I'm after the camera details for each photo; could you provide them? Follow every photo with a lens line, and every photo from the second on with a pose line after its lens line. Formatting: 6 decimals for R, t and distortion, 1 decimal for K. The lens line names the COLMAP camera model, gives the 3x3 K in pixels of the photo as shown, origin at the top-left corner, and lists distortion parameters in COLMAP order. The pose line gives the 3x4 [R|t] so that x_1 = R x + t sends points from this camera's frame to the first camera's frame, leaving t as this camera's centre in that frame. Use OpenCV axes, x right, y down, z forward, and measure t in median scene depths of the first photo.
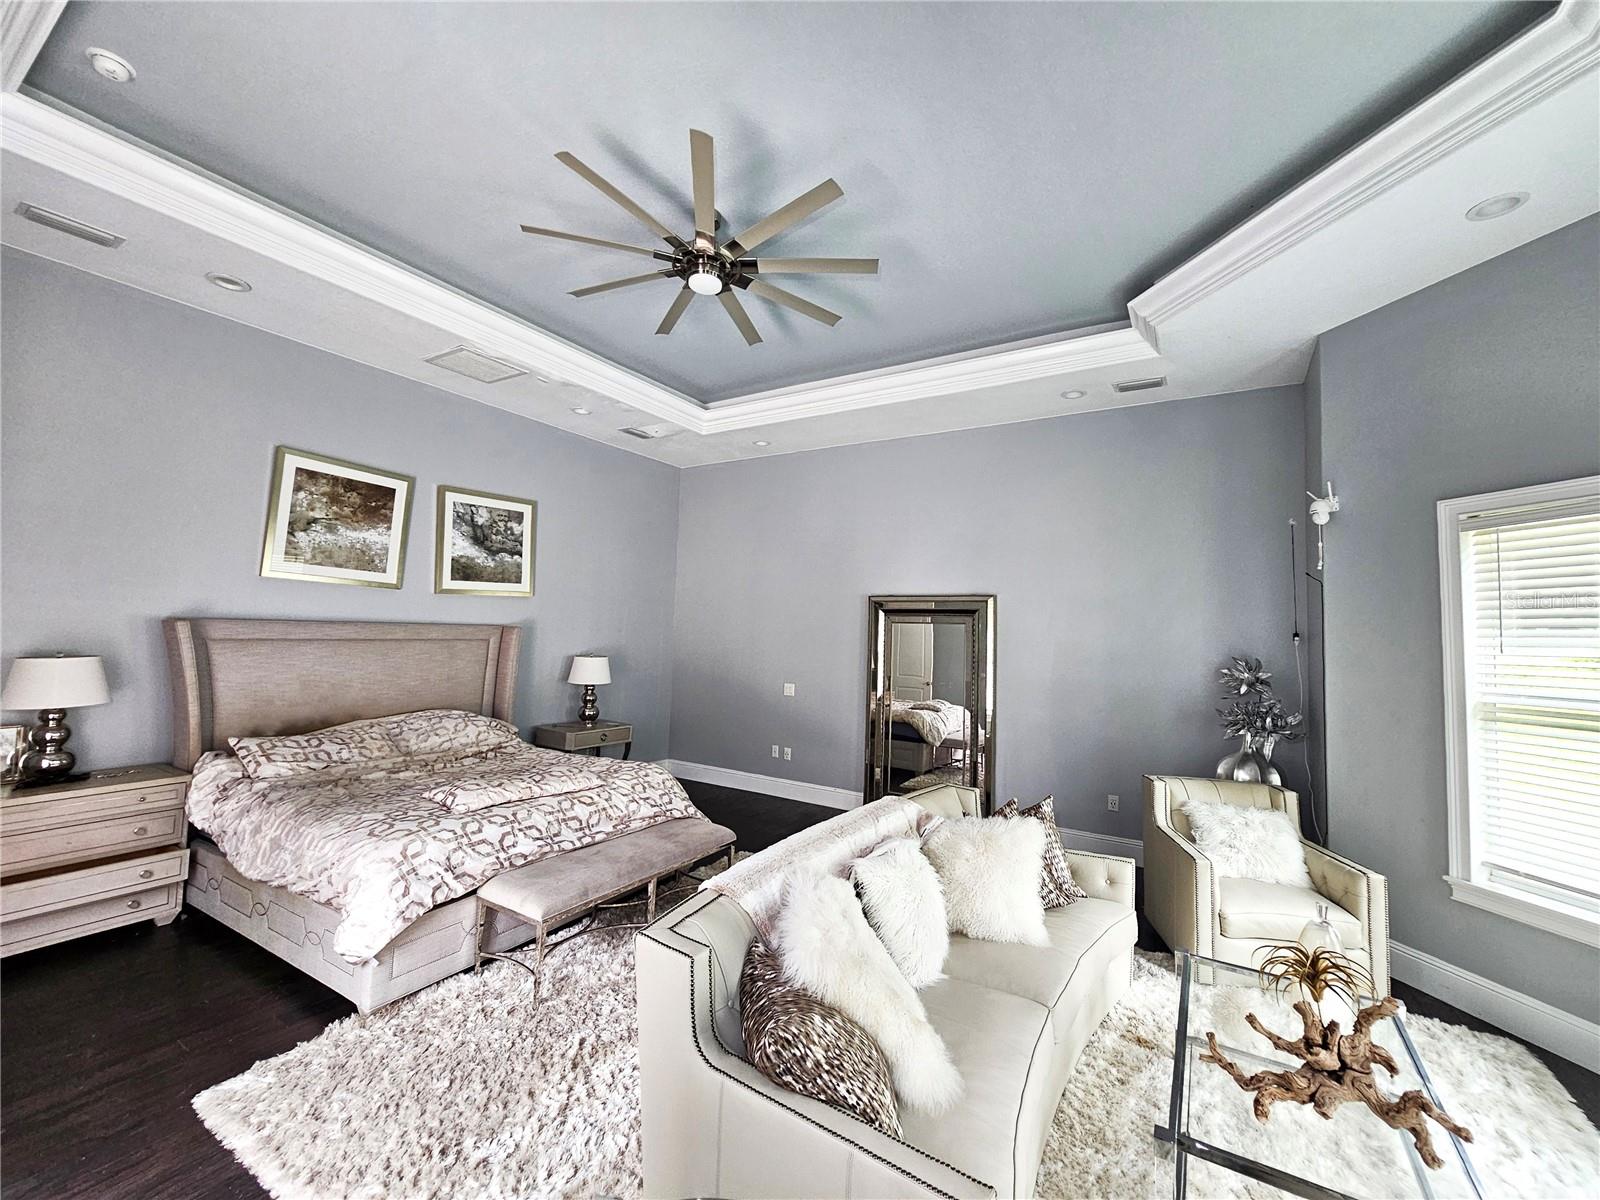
lens RADIAL K [[652.7, 0, 811.3], [0, 652.7, 596.1], [0, 0, 1]] dist [-0.000999, -0.000068]
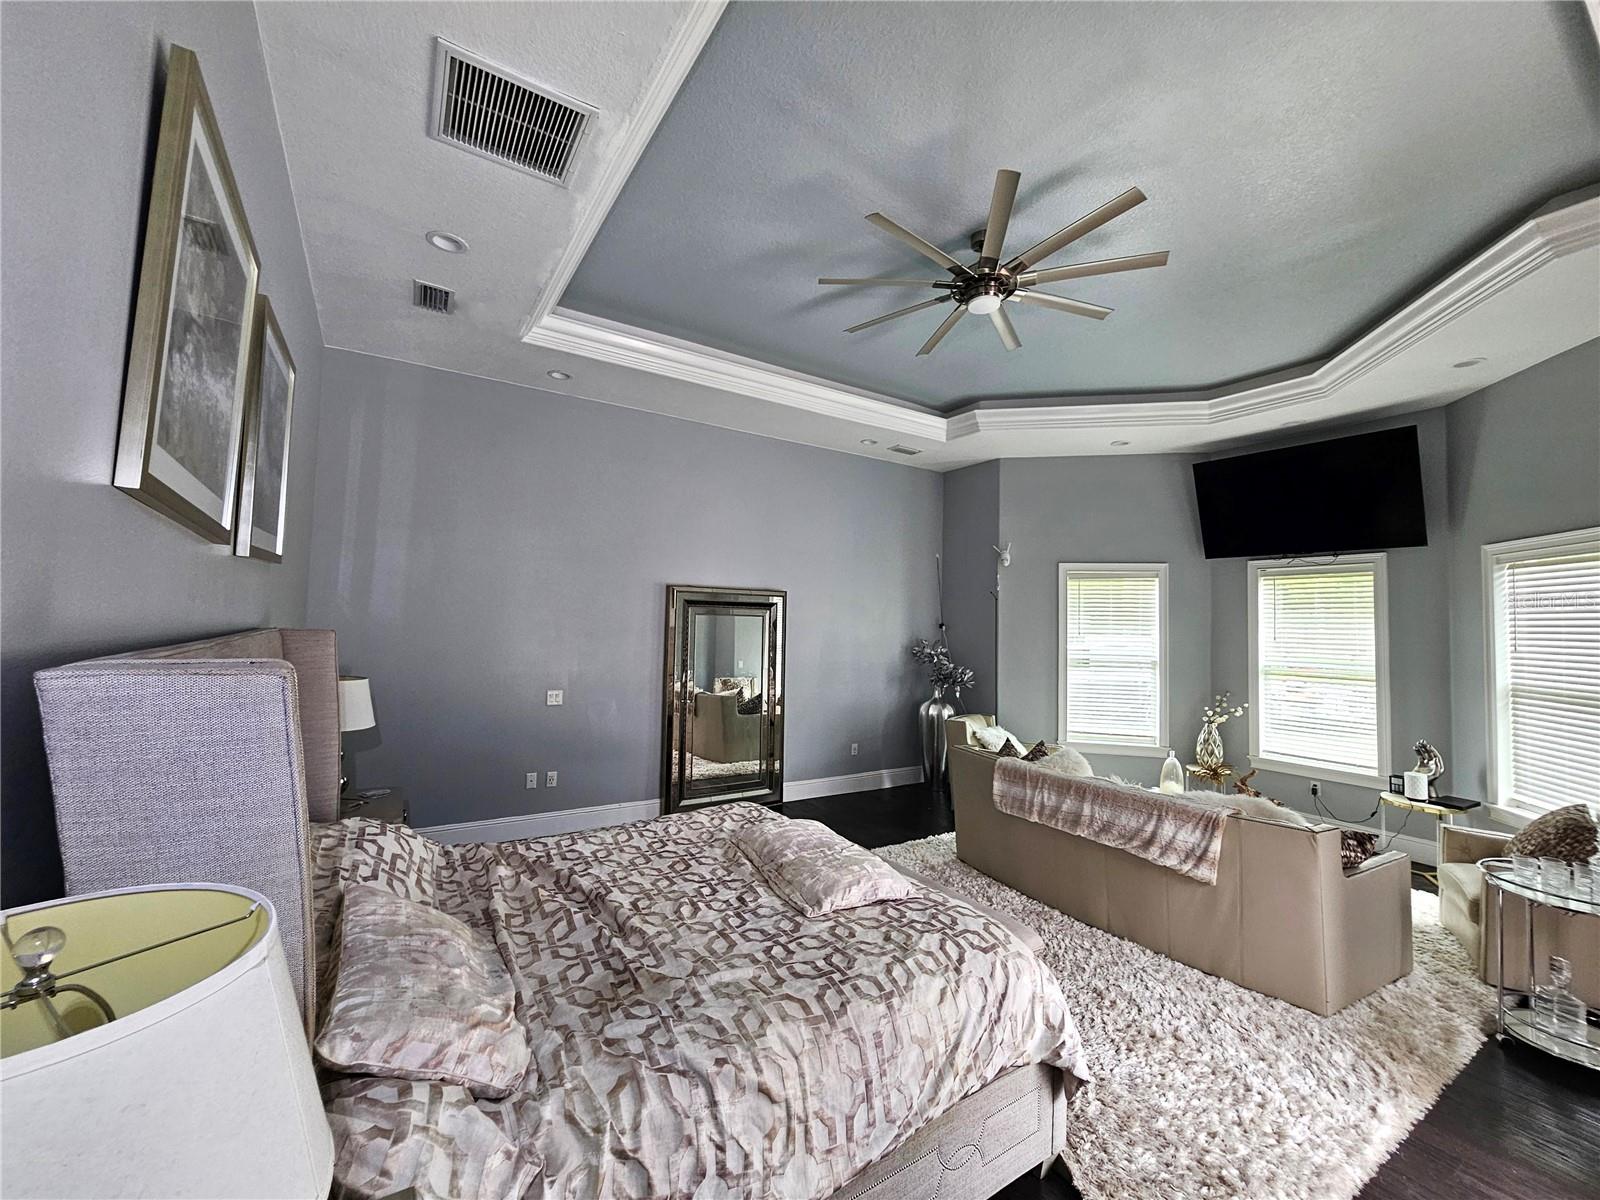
lens RADIAL K [[652.7, 0, 811.3], [0, 652.7, 596.1], [0, 0, 1]] dist [-0.000999, -0.000068]
pose [[0.434962, 0.019739, 0.900232, -0.748716], [-0.061031, 0.998107, 0.007603, -0.004574], [-0.898378, -0.058250, 0.435343, 0.475124]]
